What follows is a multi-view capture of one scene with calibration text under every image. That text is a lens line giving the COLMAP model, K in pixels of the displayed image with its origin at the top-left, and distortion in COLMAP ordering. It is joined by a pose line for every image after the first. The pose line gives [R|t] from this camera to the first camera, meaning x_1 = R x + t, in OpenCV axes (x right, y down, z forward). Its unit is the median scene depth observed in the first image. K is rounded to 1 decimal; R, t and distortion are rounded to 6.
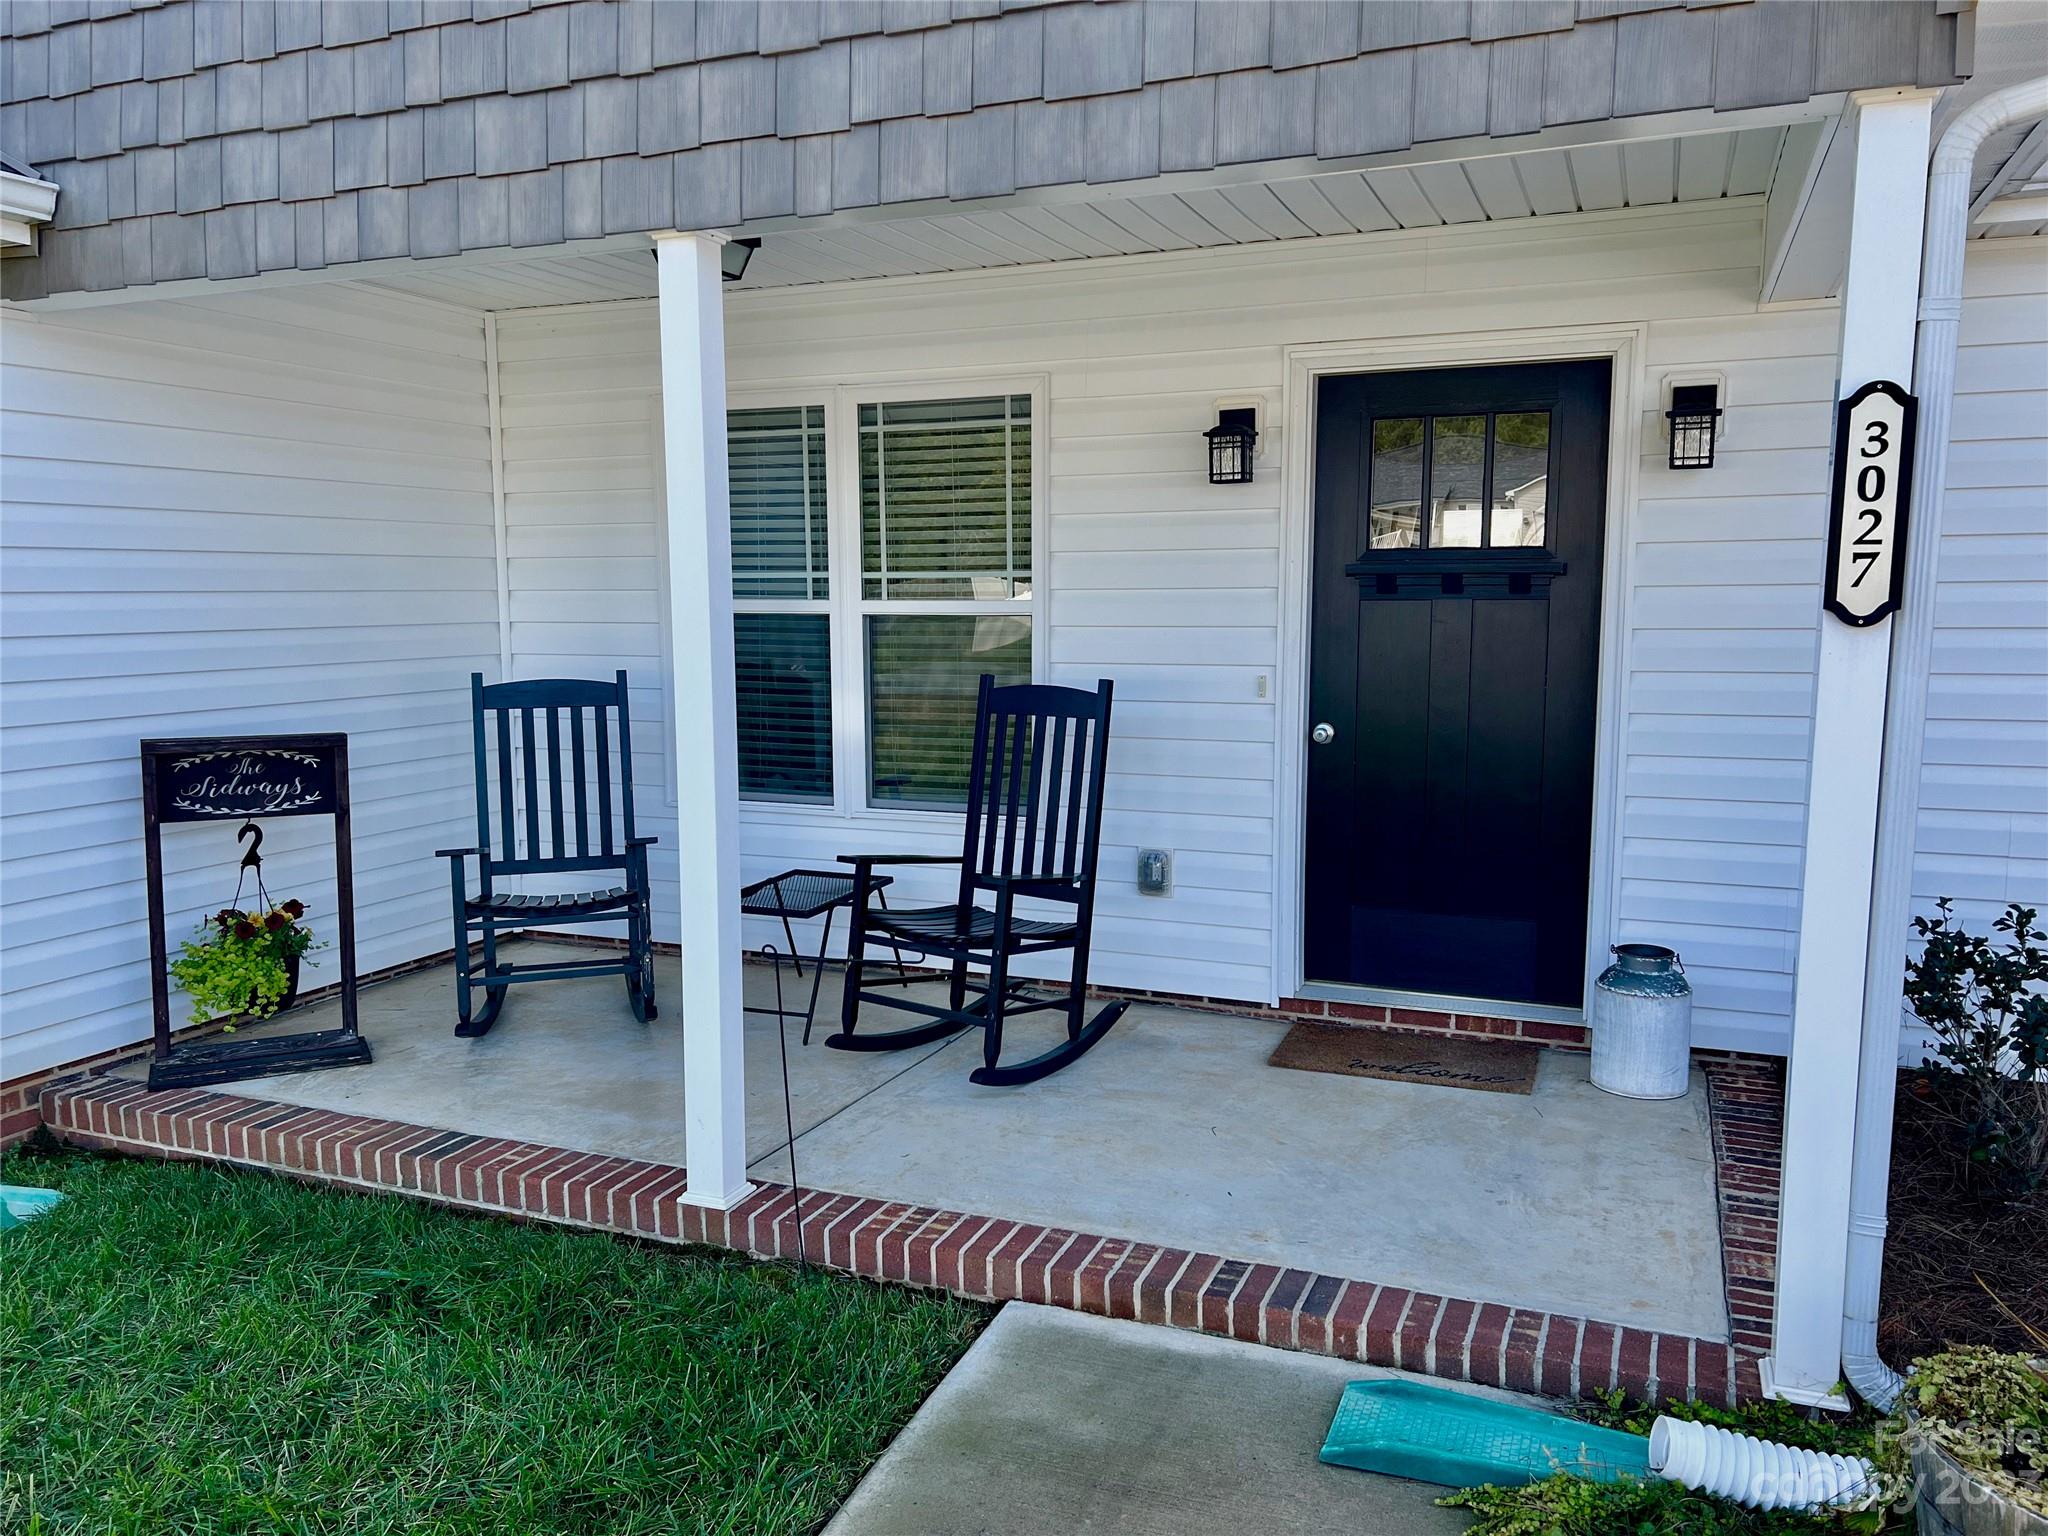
lens RADIAL K [[1519.1, 0, 1027.9], [0, 1519.1, 779.6], [0, 0, 1]] dist [0.032089, -0.026052]
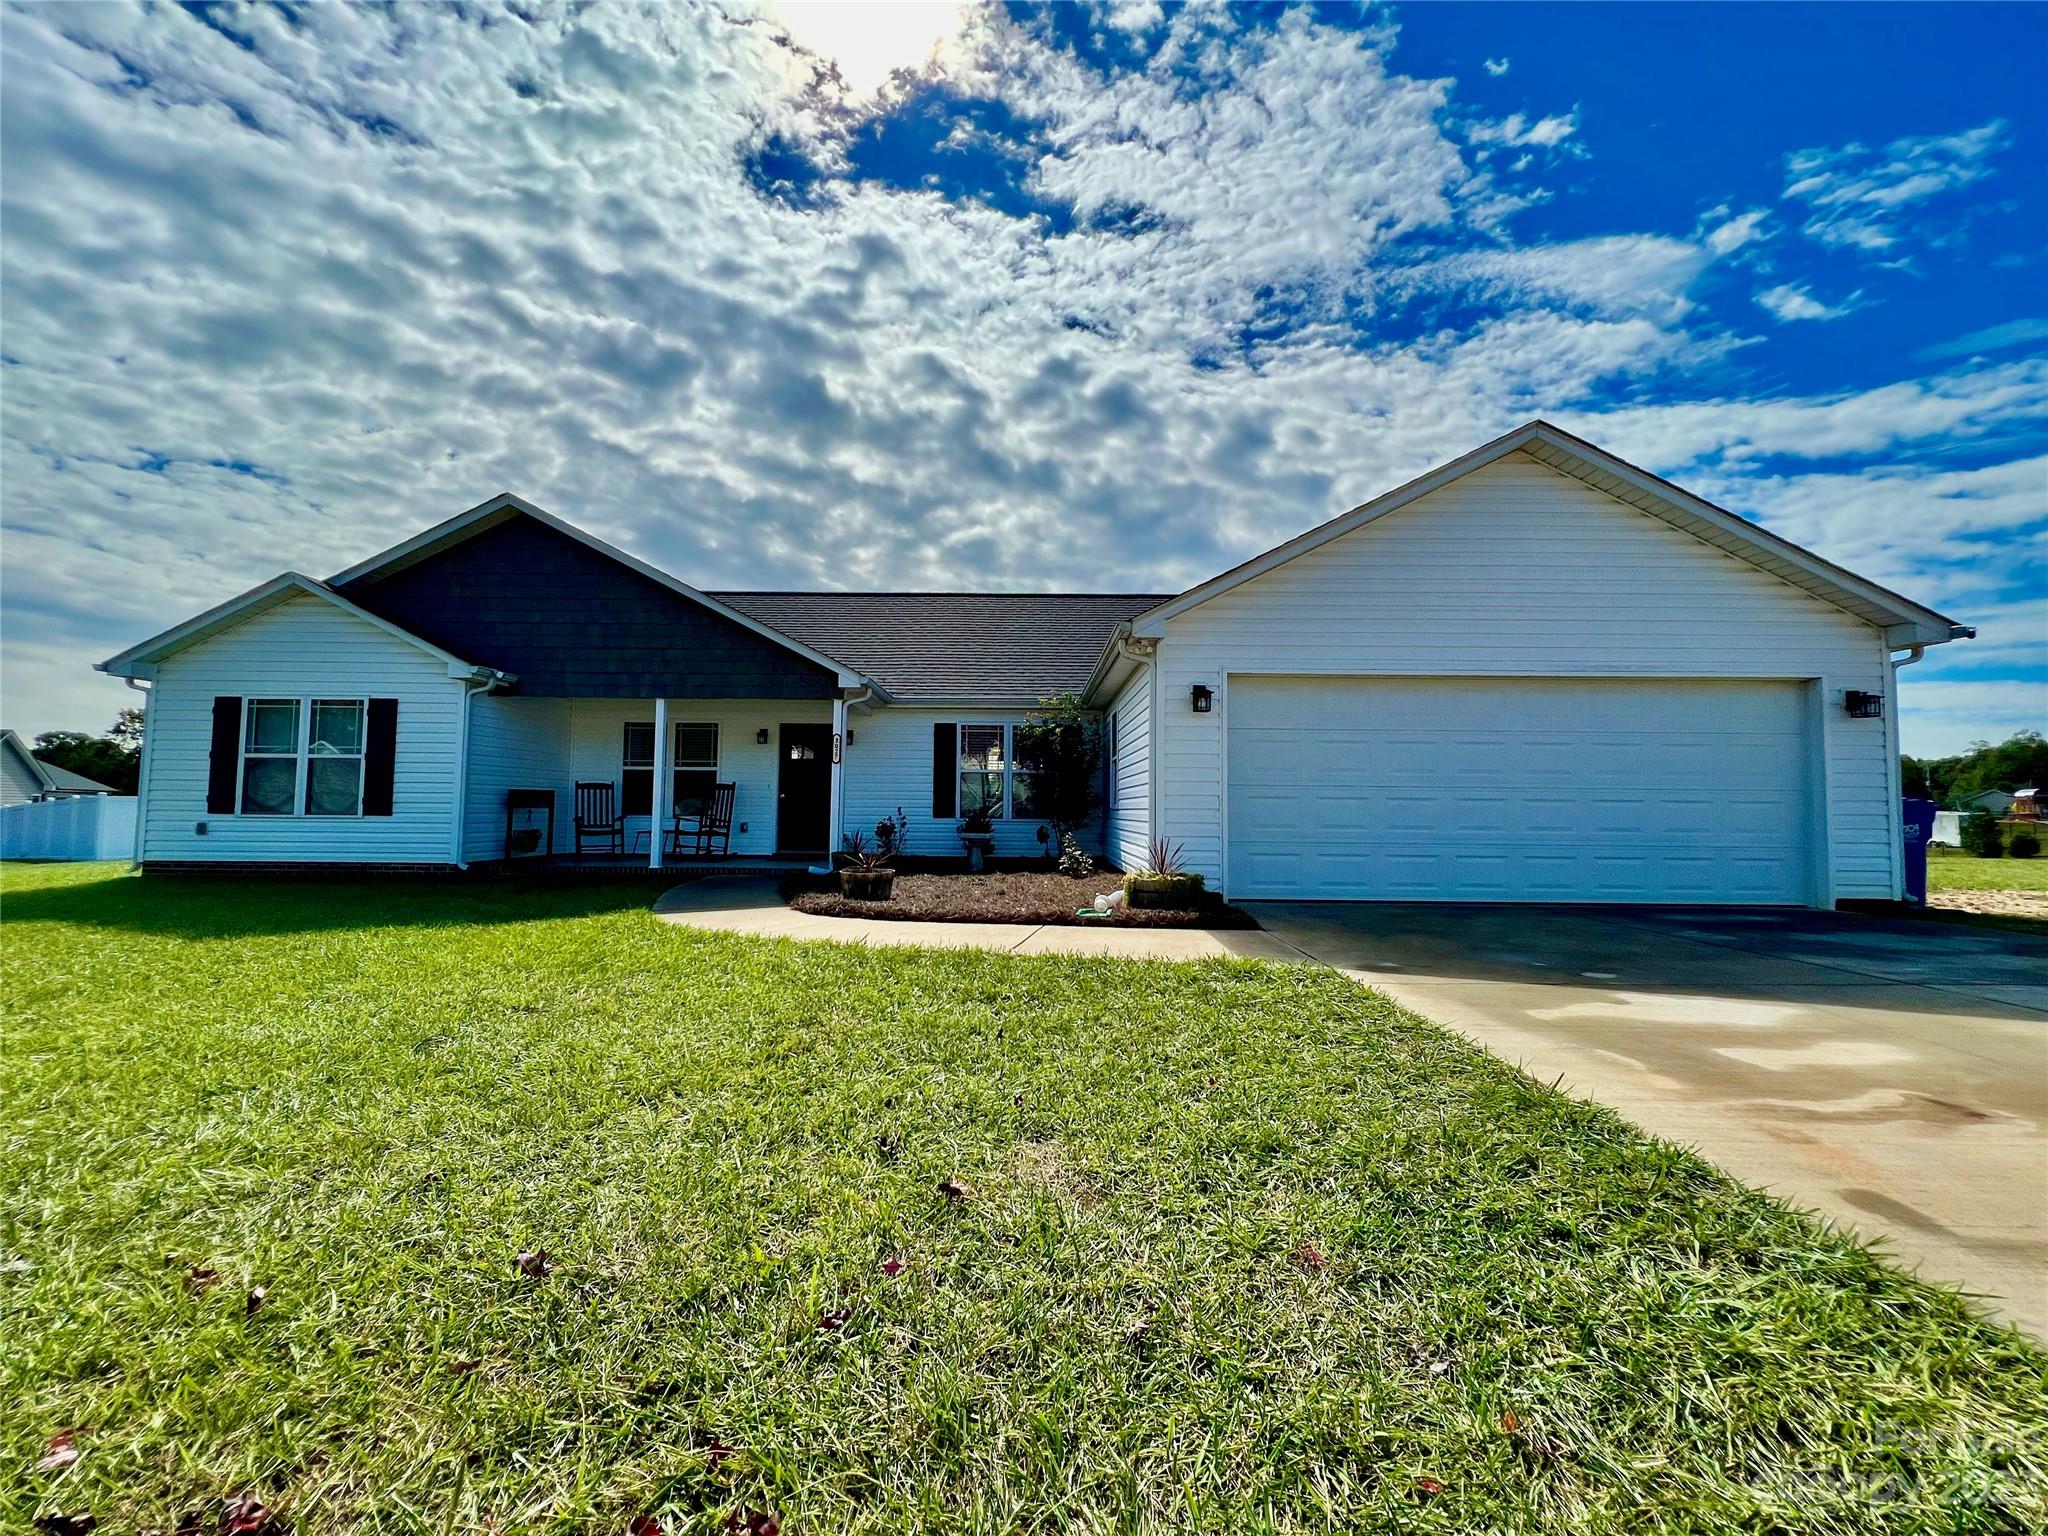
lens RADIAL K [[823.7, 0, 1015.7], [0, 823.7, 772.2], [0, 0, 1]] dist [-0.002383, 0.001429]
pose [[0.924825, 0.029261, 0.379266, -0.108050], [0.032249, 0.987417, -0.154818, 0.316867], [-0.379024, 0.155410, 0.912244, -1.634342]]
